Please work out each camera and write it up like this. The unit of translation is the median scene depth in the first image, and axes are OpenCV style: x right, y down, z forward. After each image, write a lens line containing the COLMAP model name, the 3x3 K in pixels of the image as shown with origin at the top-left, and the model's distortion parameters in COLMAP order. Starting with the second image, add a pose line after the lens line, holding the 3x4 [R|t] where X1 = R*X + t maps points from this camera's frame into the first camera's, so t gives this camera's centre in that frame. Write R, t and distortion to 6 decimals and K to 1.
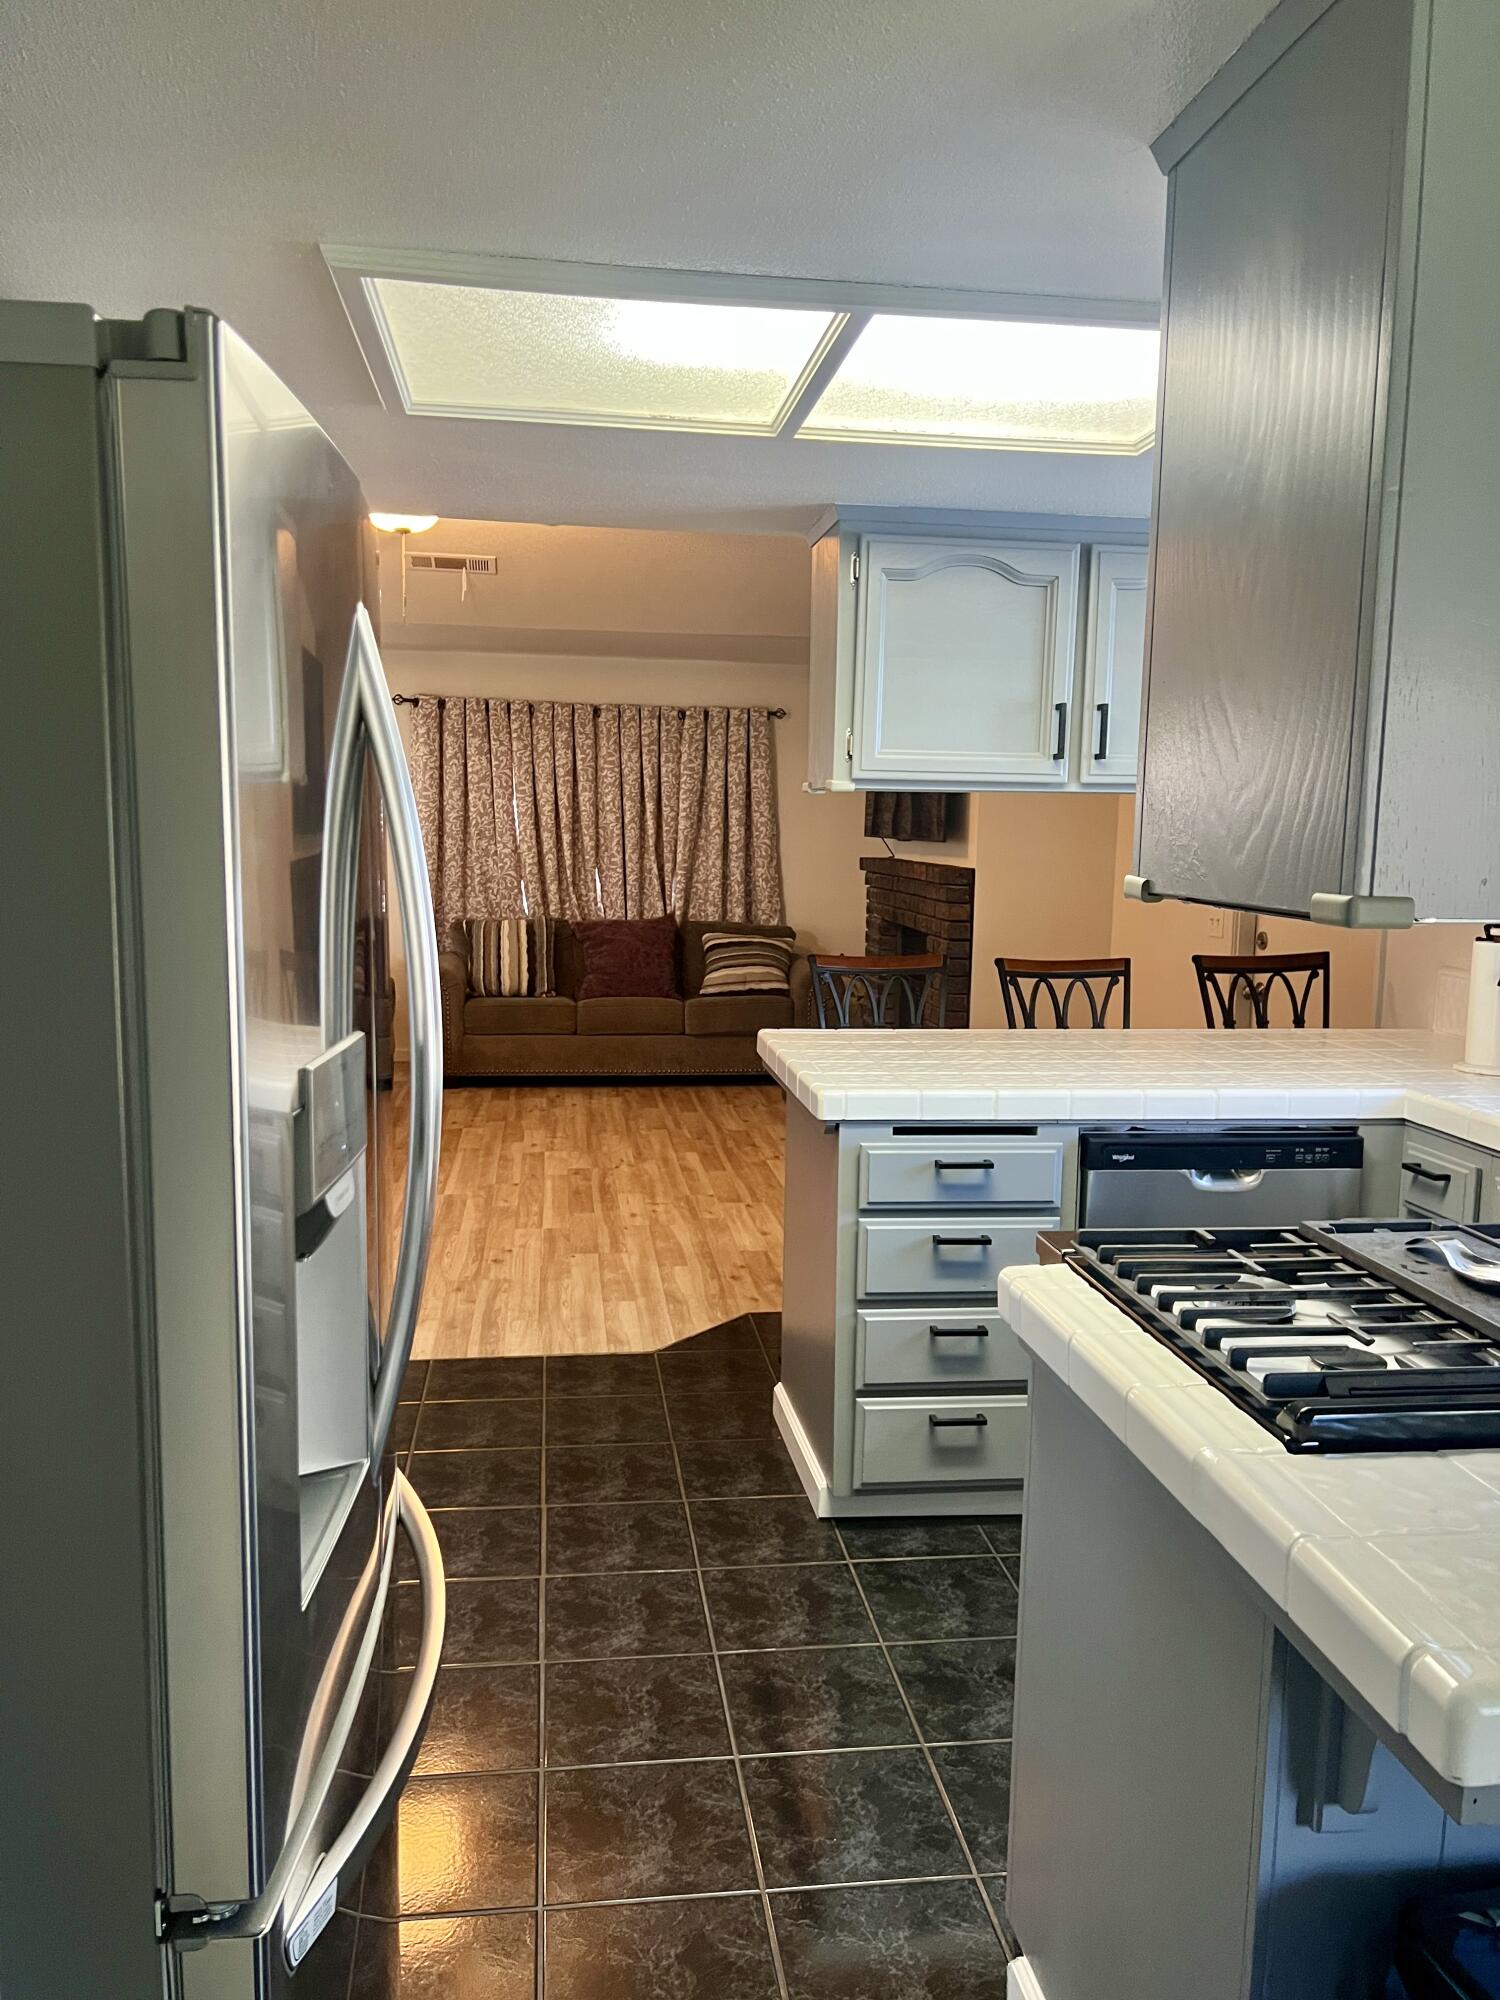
lens RADIAL K [[1495.4, 0, 770.1], [0, 1495.4, 1020.1], [0, 0, 1]] dist [0.062814, -0.072777]
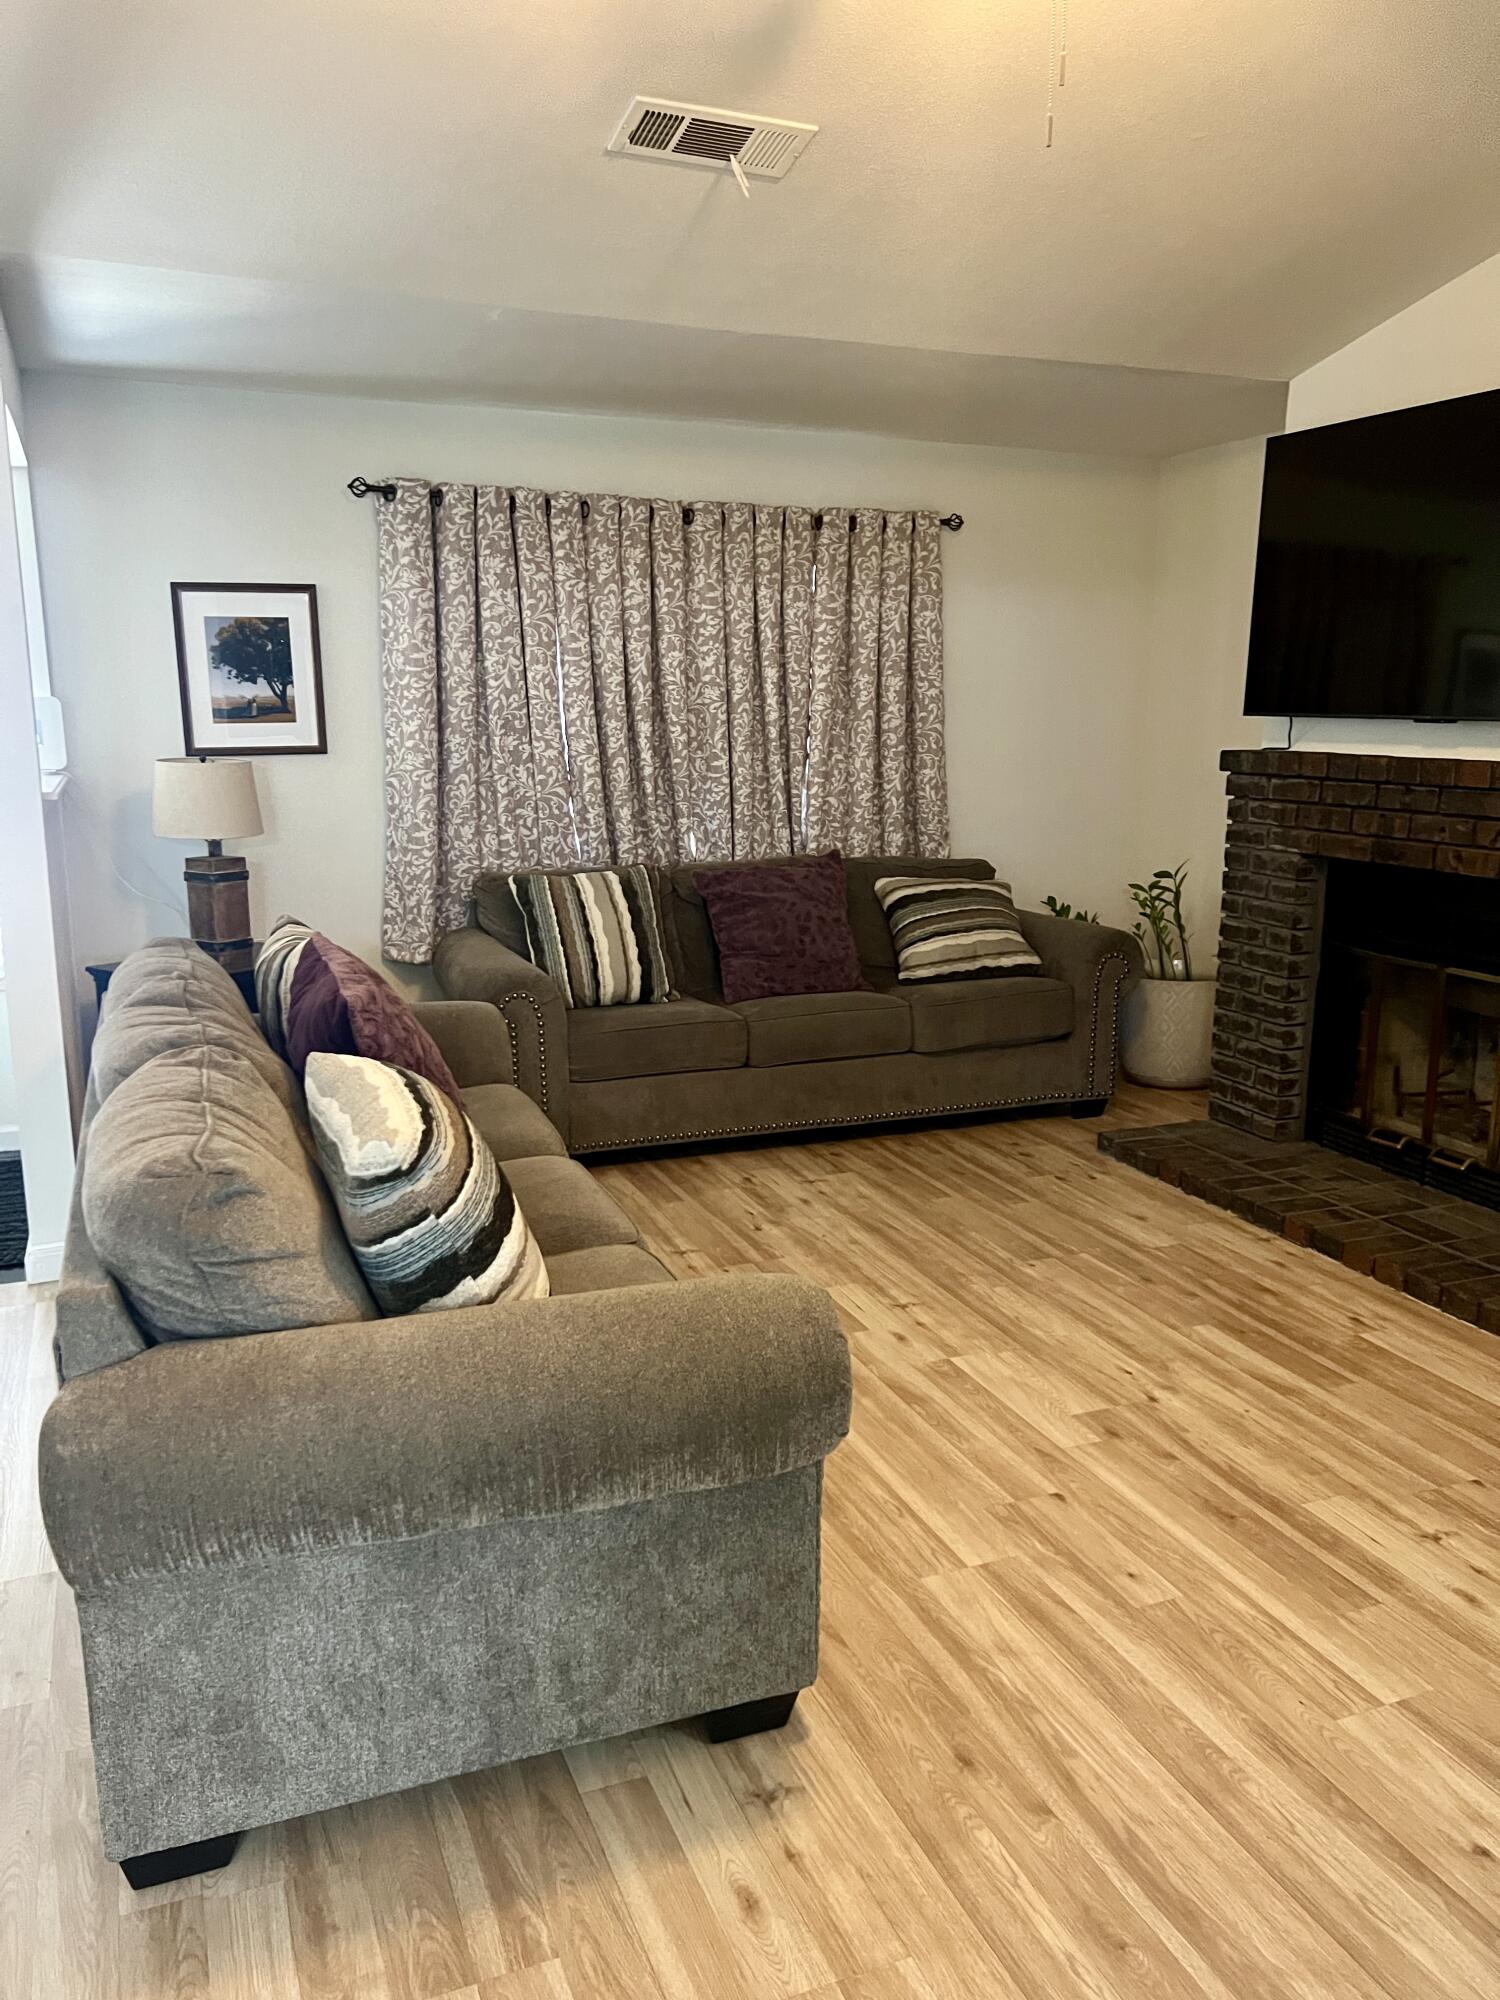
lens RADIAL K [[1495.4, 0, 732.1], [0, 1495.4, 1026.1], [0, 0, 1]] dist [0.062814, -0.072777]
pose [[0.971685, -0.066317, 0.226782, -0.252755], [0.046033, 0.994546, 0.093595, -0.058492], [-0.231752, -0.080506, 0.969438, 0.402541]]
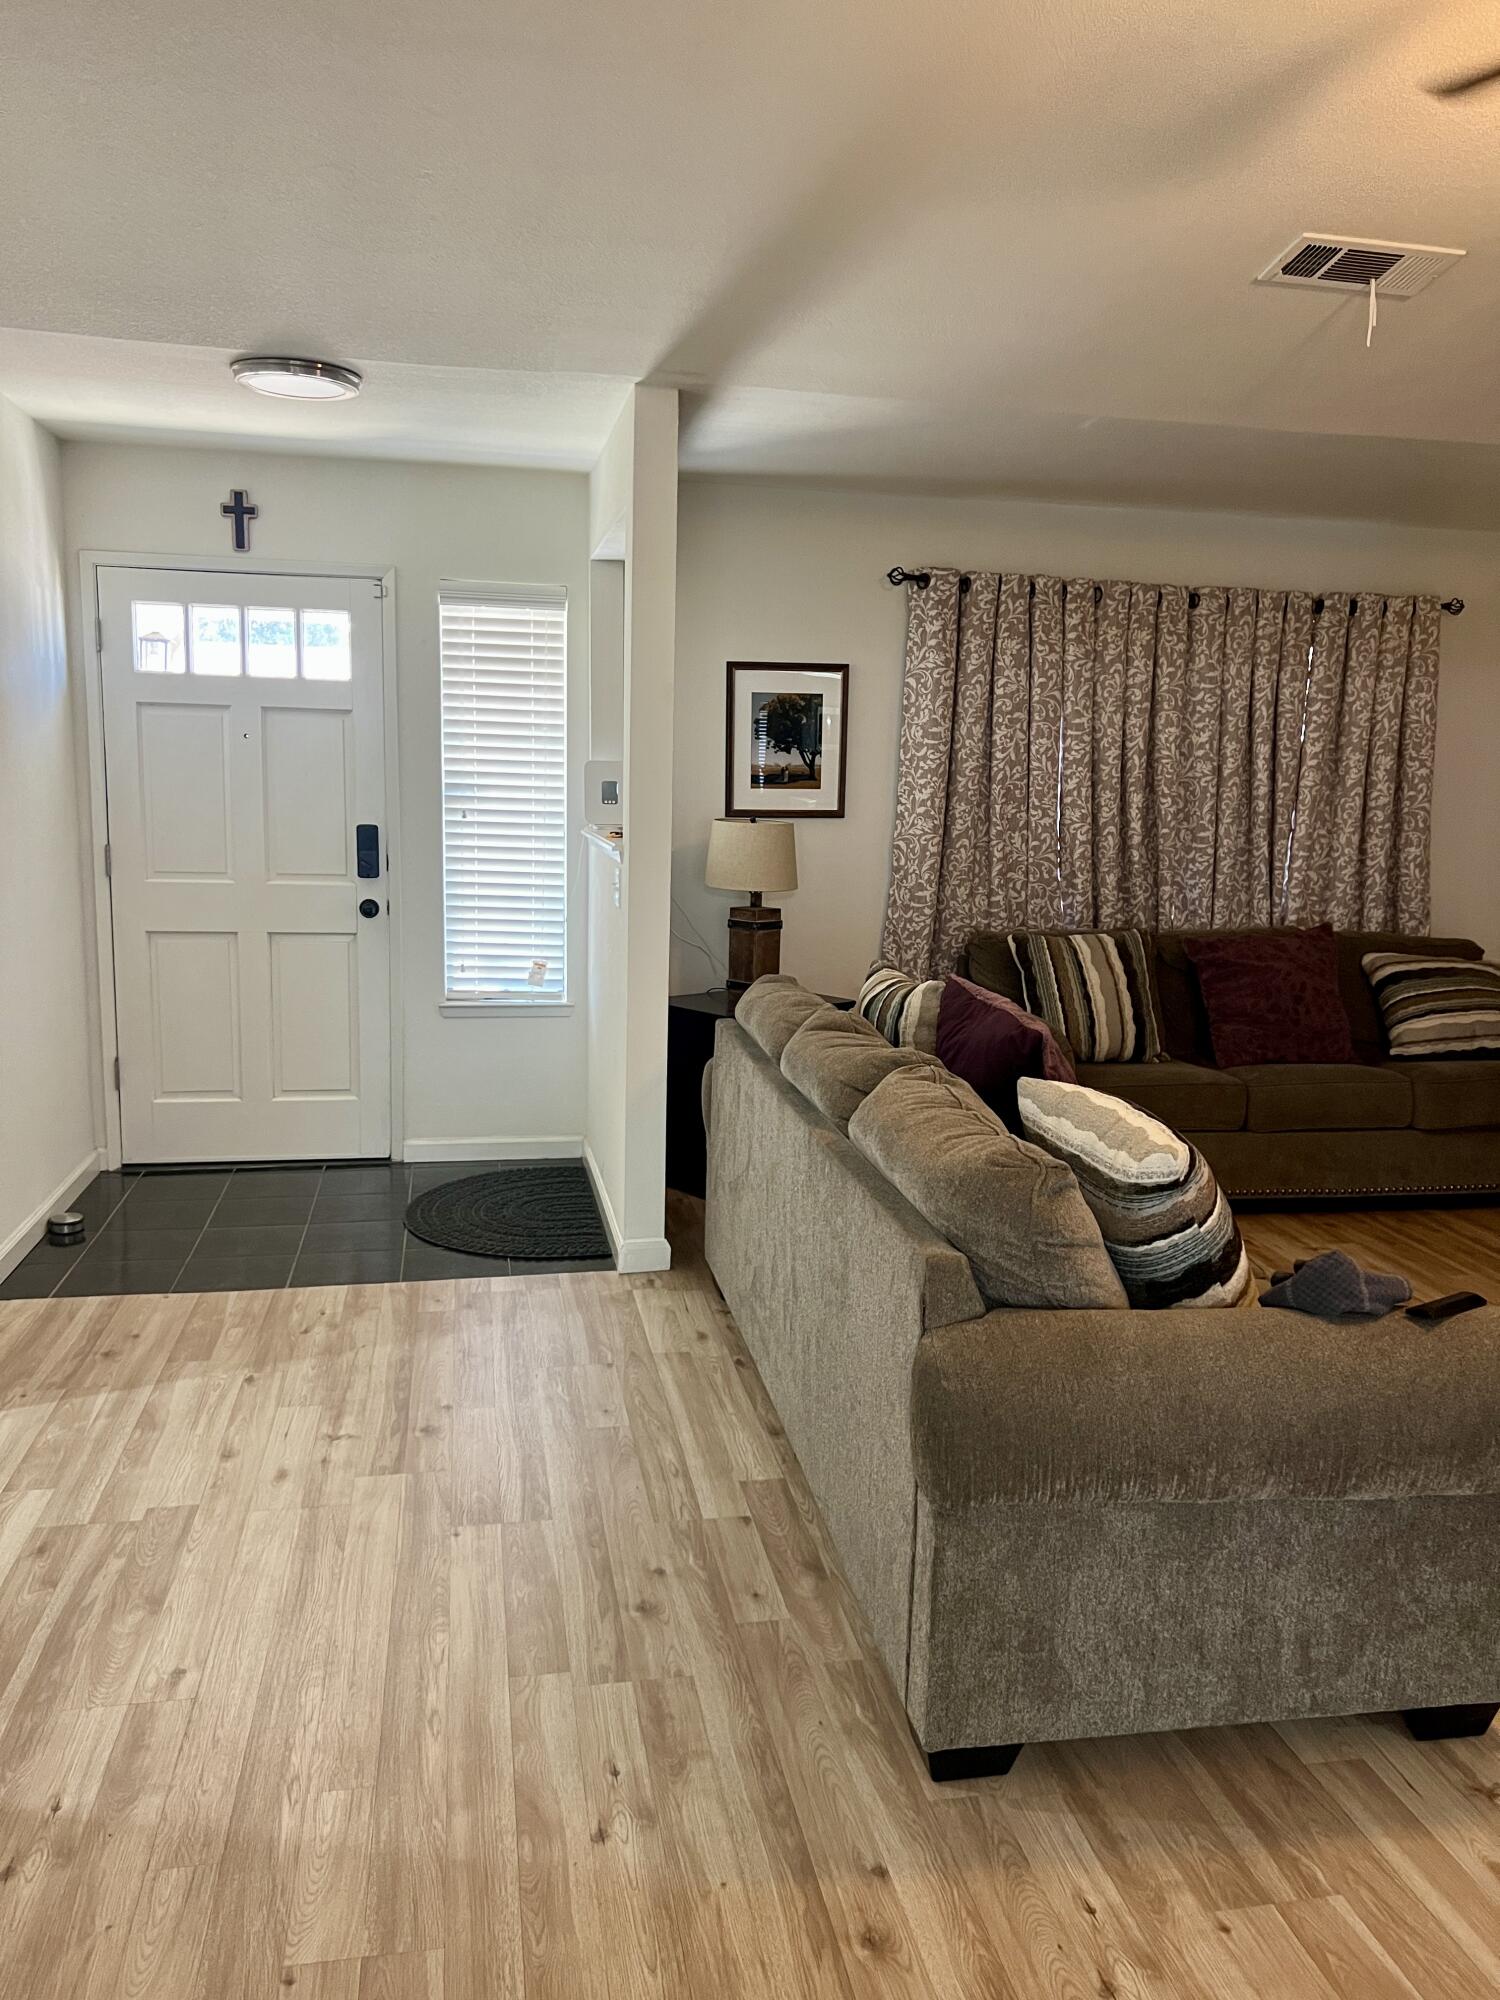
lens RADIAL K [[1495.4, 0, 742.2], [0, 1495.4, 1023.2], [0, 0, 1]] dist [0.062814, -0.072777]
pose [[0.998929, -0.000344, 0.046267, -0.339292], [-0.001648, 0.999073, 0.043022, -0.056046], [-0.046239, -0.043052, 0.998002, 0.377998]]
